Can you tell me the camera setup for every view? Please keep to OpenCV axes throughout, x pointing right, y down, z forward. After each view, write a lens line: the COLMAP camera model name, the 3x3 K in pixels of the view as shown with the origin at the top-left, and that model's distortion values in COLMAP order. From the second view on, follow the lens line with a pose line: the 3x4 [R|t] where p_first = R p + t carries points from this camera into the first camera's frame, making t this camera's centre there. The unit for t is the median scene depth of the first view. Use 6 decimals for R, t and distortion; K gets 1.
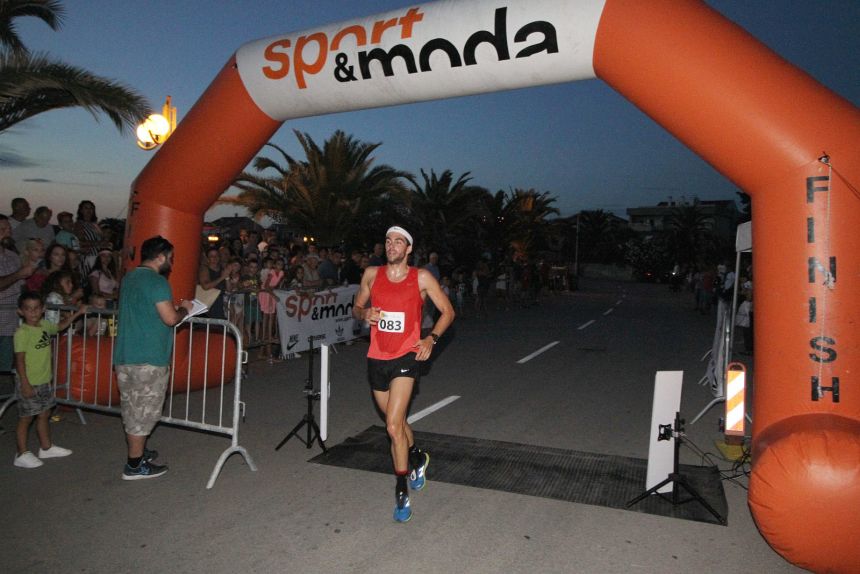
lens RADIAL K [[621.9, 0, 427.1], [0, 621.9, 285.9], [0, 0, 1]] dist [0.004775, 0.007169]
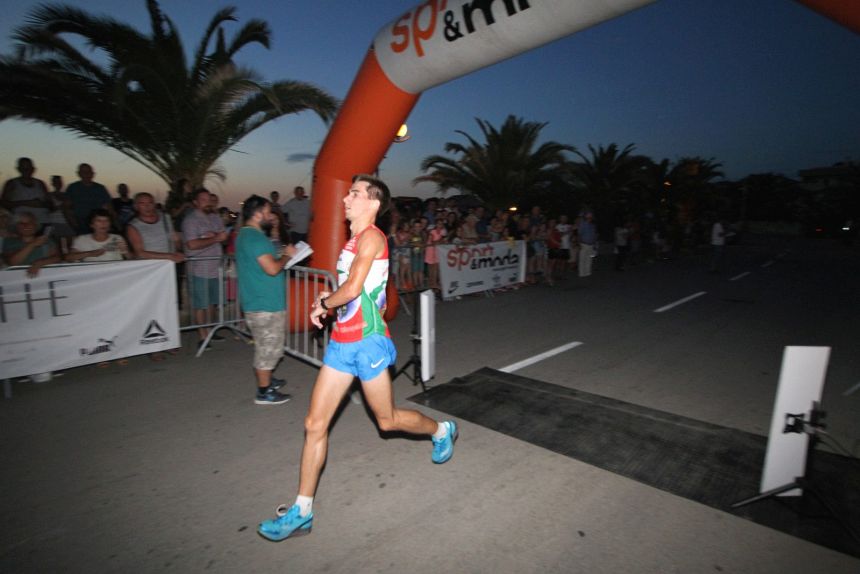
lens RADIAL K [[465.1, 0, 430.0], [0, 465.1, 287.0], [0, 0, 1]] dist [-0.003132, -0.001278]
pose [[0.939102, 0.017478, -0.343192, 0.056751], [0.014526, 0.995794, 0.090461, 0.005373], [0.343330, -0.089937, 0.934899, 0.123088]]
